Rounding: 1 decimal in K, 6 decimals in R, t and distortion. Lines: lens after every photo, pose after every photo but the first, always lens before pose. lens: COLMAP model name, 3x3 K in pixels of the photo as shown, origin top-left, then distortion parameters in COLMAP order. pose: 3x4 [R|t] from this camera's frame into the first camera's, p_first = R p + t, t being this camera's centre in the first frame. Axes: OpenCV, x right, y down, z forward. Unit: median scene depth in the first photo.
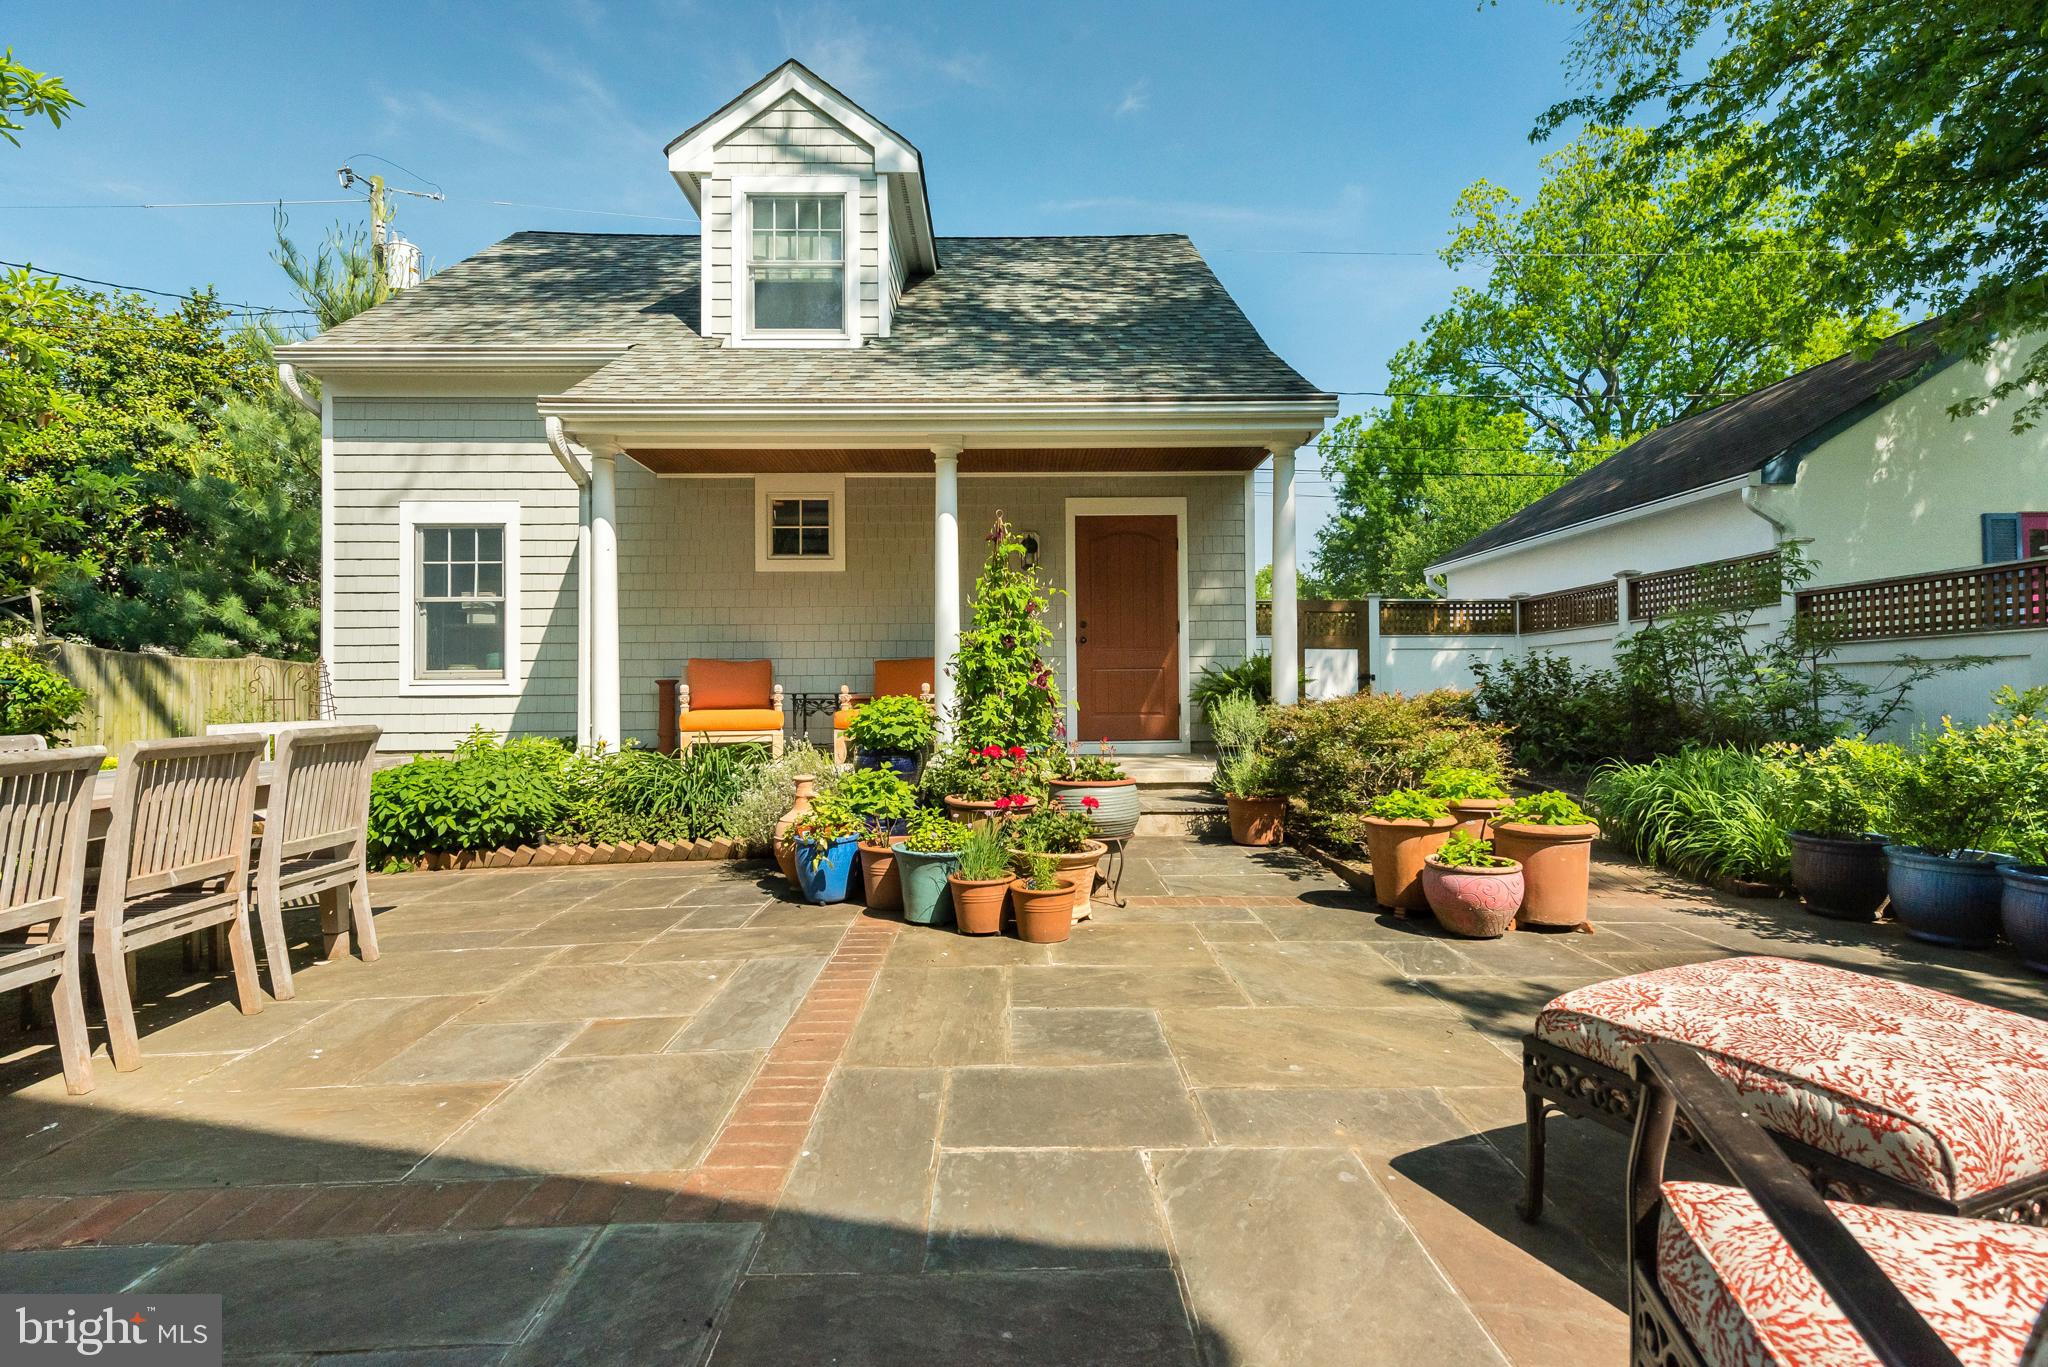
lens RADIAL K [[1013.1, 0, 1089.6], [0, 1013.1, 683.1], [0, 0, 1]] dist [-0.000678, -0.001018]
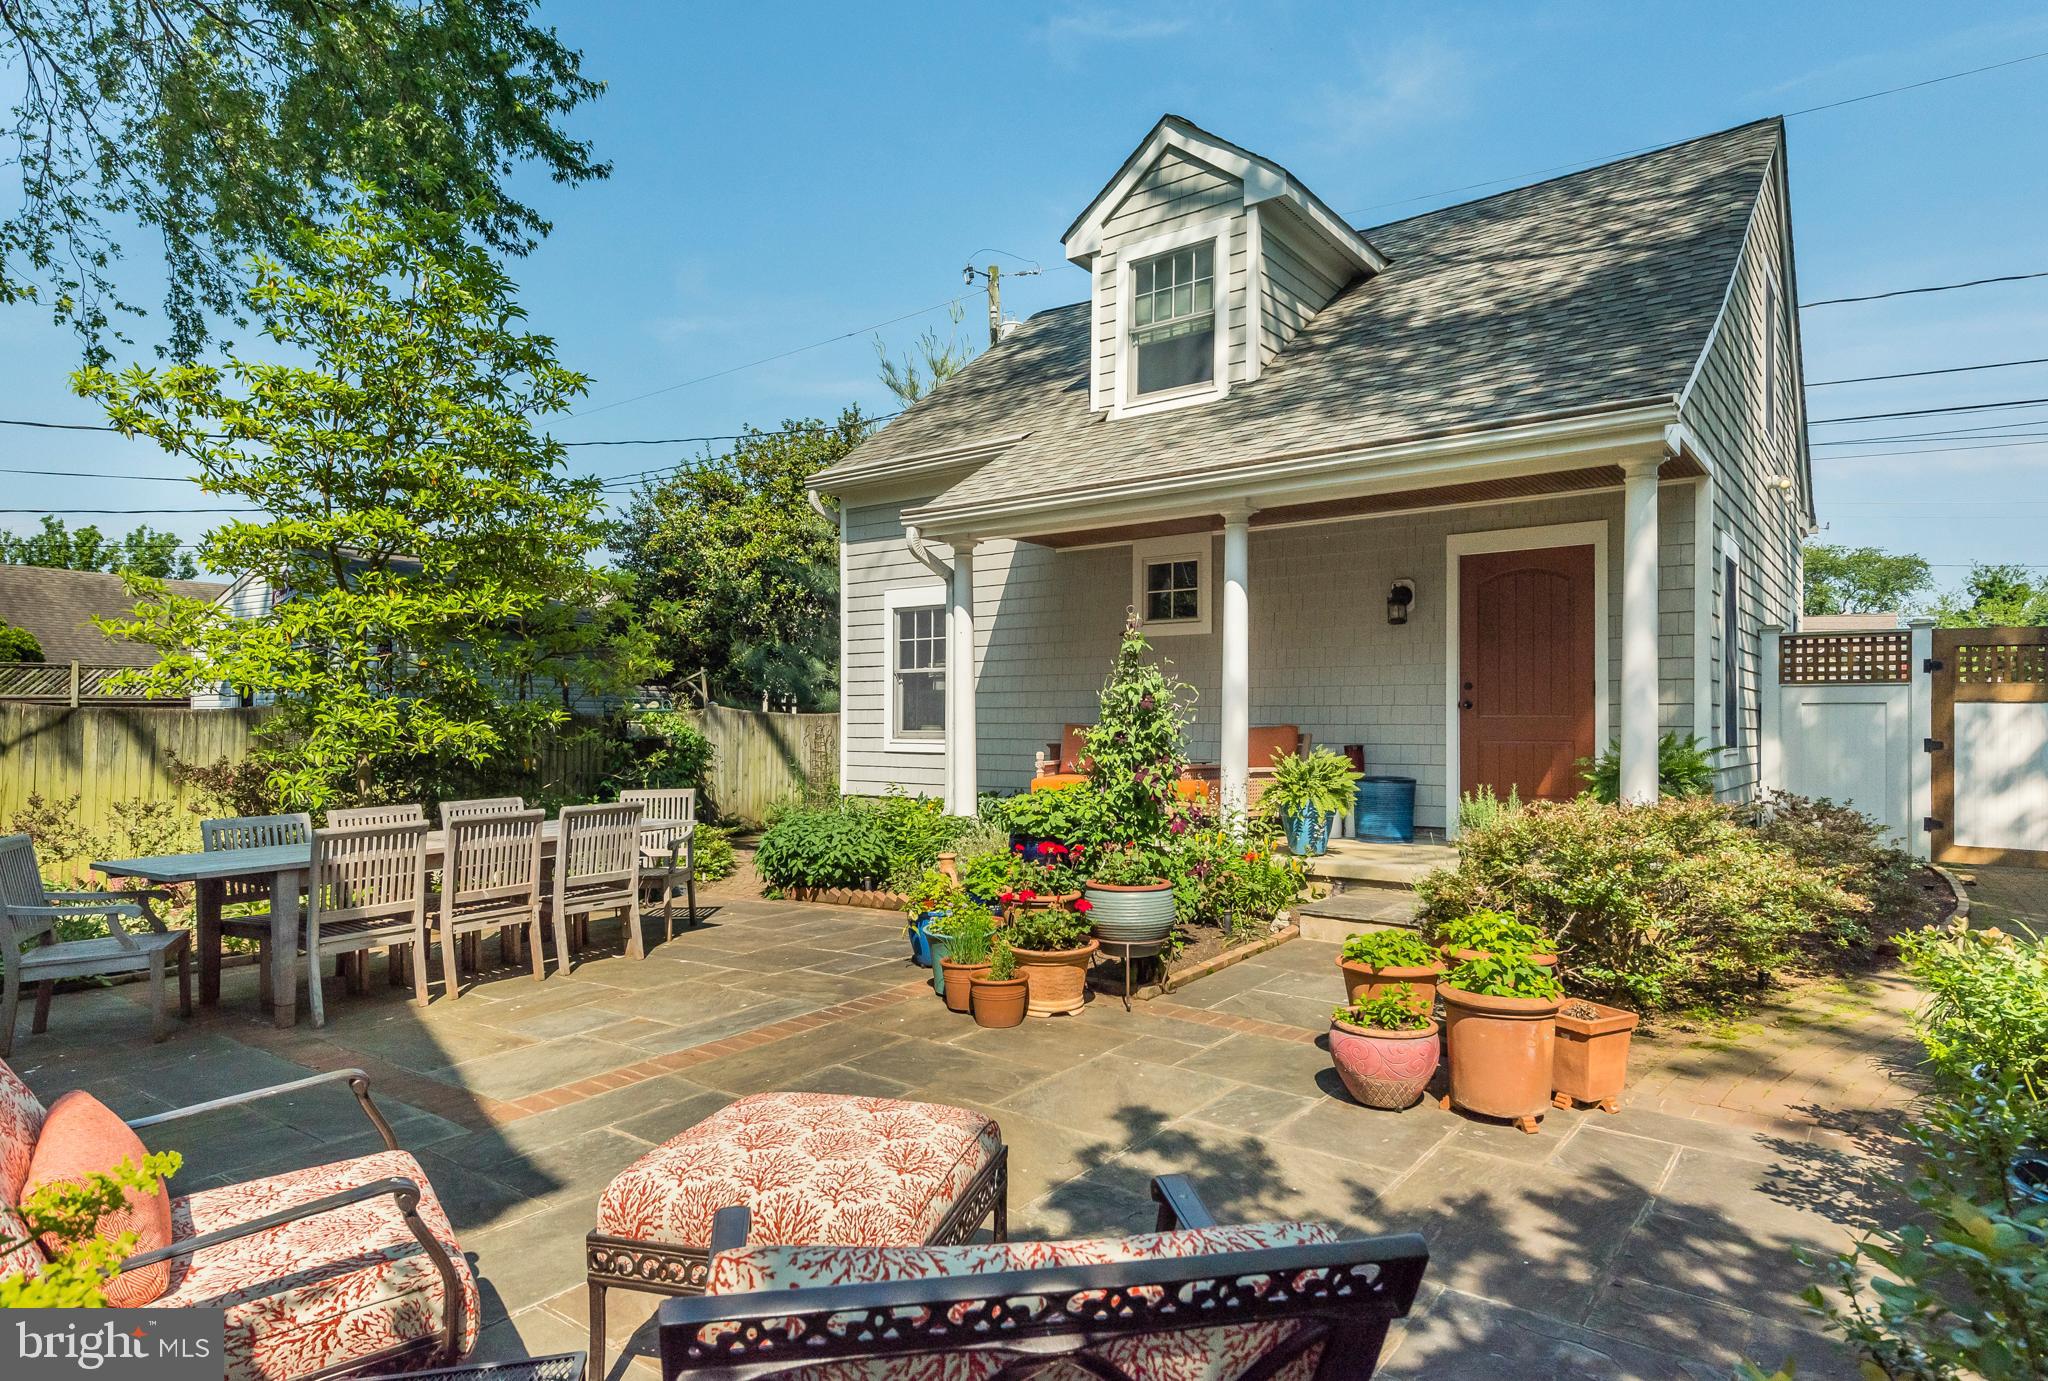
lens RADIAL K [[1209.7, 0, 1033.8], [0, 1209.7, 728.6], [0, 0, 1]] dist [0.002000, 0.000643]
pose [[0.767359, 0.015175, -0.641038, 0.380335], [-0.001193, 0.999752, 0.022239, -0.046411], [0.641217, -0.016301, 0.767186, 0.004343]]
